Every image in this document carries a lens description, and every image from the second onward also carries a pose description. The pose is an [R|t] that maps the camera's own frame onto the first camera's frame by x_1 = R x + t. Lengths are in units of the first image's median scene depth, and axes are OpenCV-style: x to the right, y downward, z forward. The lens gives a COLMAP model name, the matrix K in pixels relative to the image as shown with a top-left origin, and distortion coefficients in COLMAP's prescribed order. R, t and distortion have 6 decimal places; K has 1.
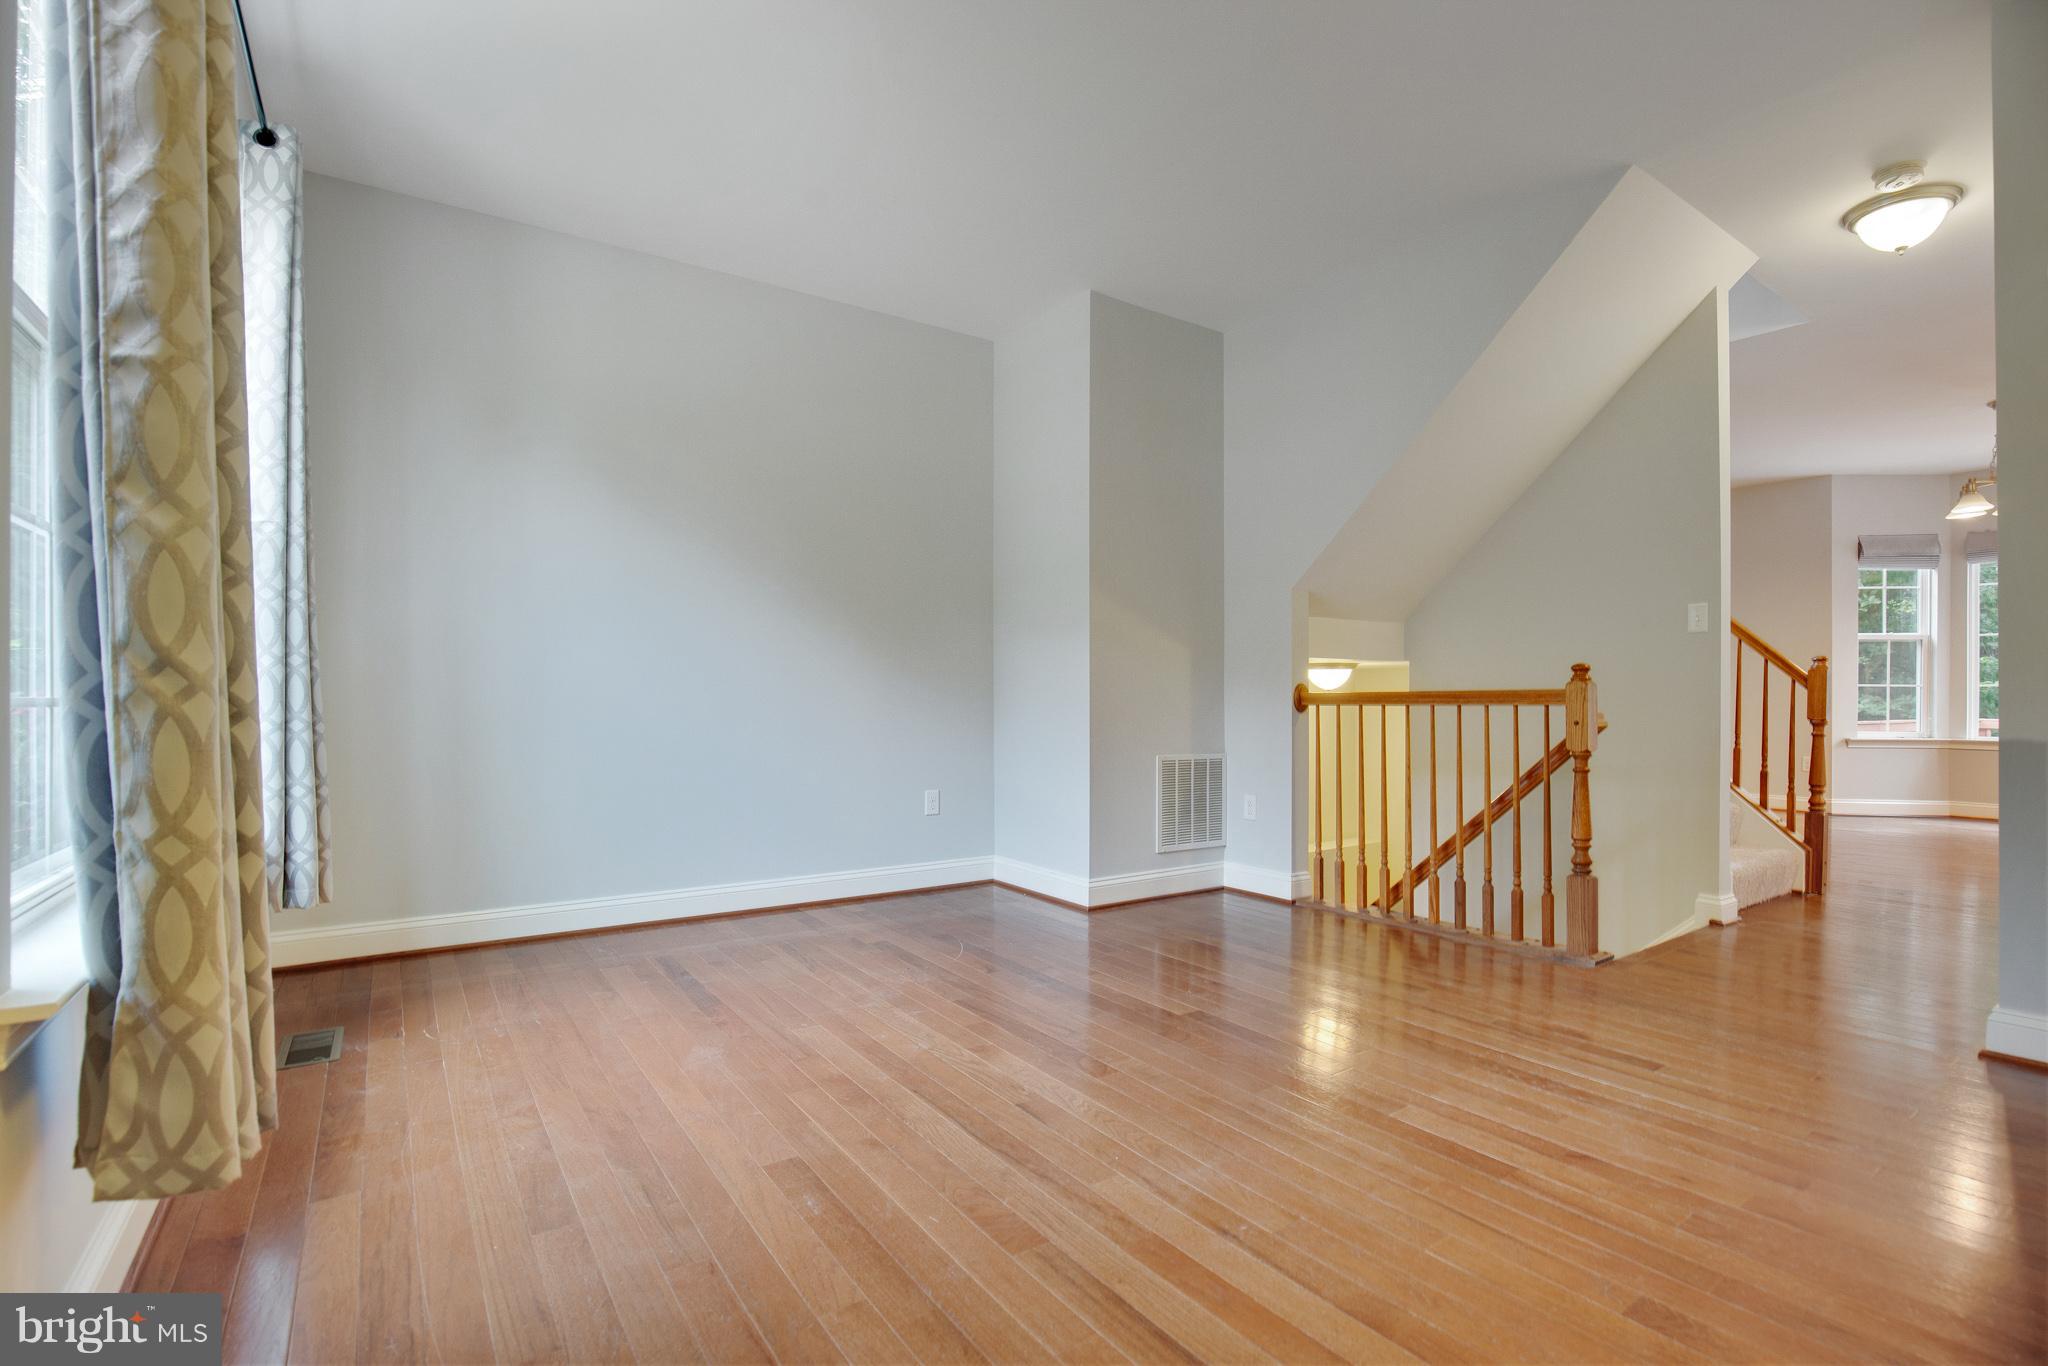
lens RADIAL K [[939.4, 0, 1036.2], [0, 939.4, 696.5], [0, 0, 1]] dist [0.010588, -0.000638]
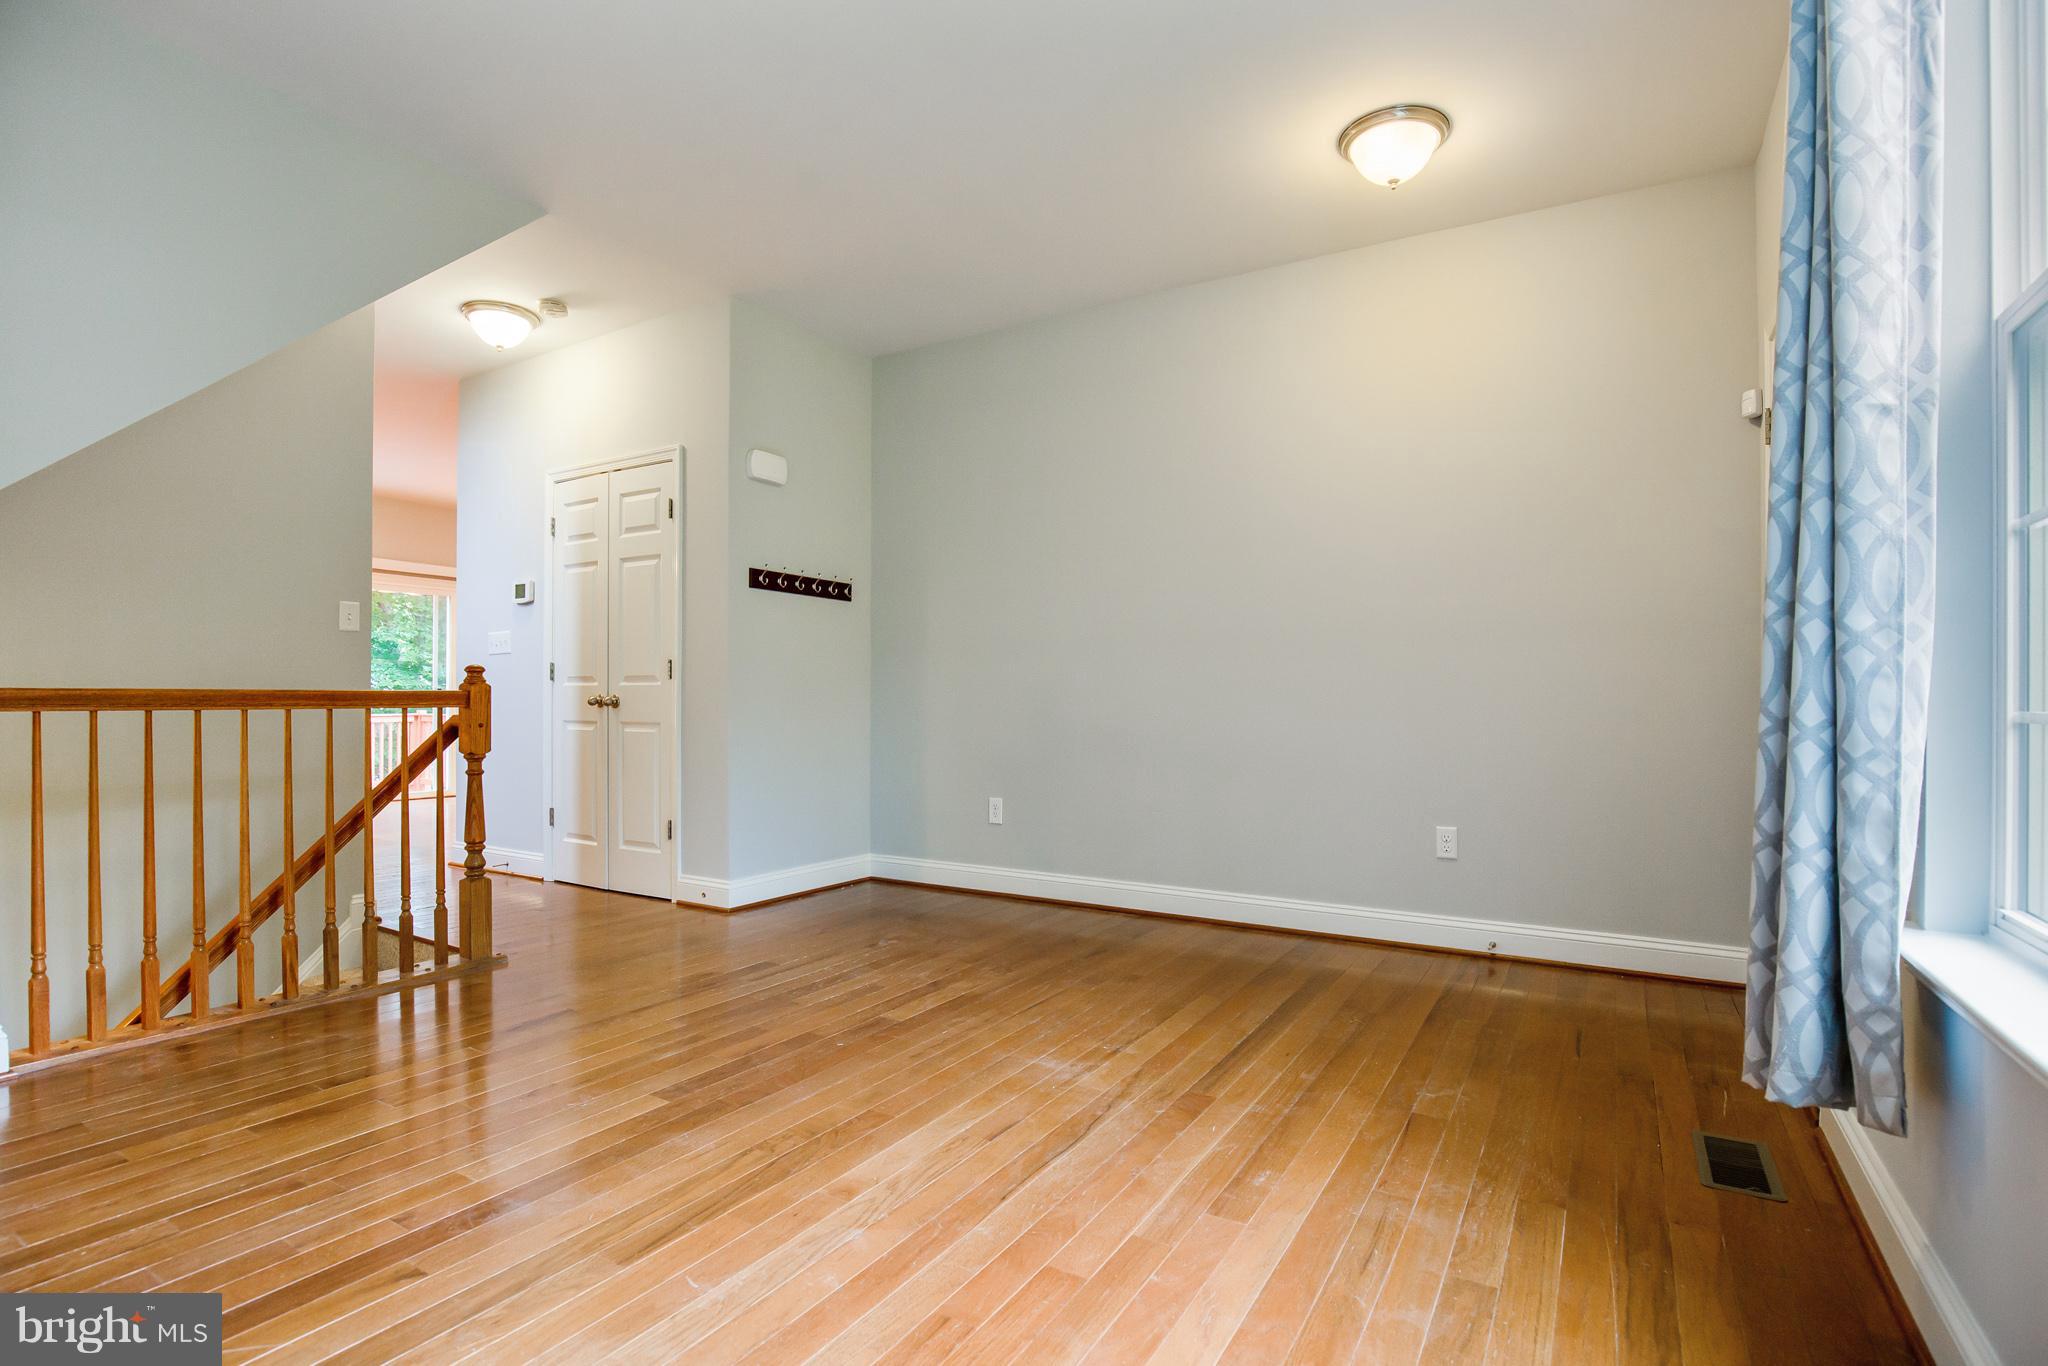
lens RADIAL K [[939.4, 0, 1036.2], [0, 939.4, 696.5], [0, 0, 1]] dist [0.010588, -0.000638]
pose [[-0.397707, 0.010359, 0.917454, -0.885241], [-0.014116, 0.999749, -0.017407, 0.008550], [-0.917404, -0.019874, -0.397461, 1.313756]]
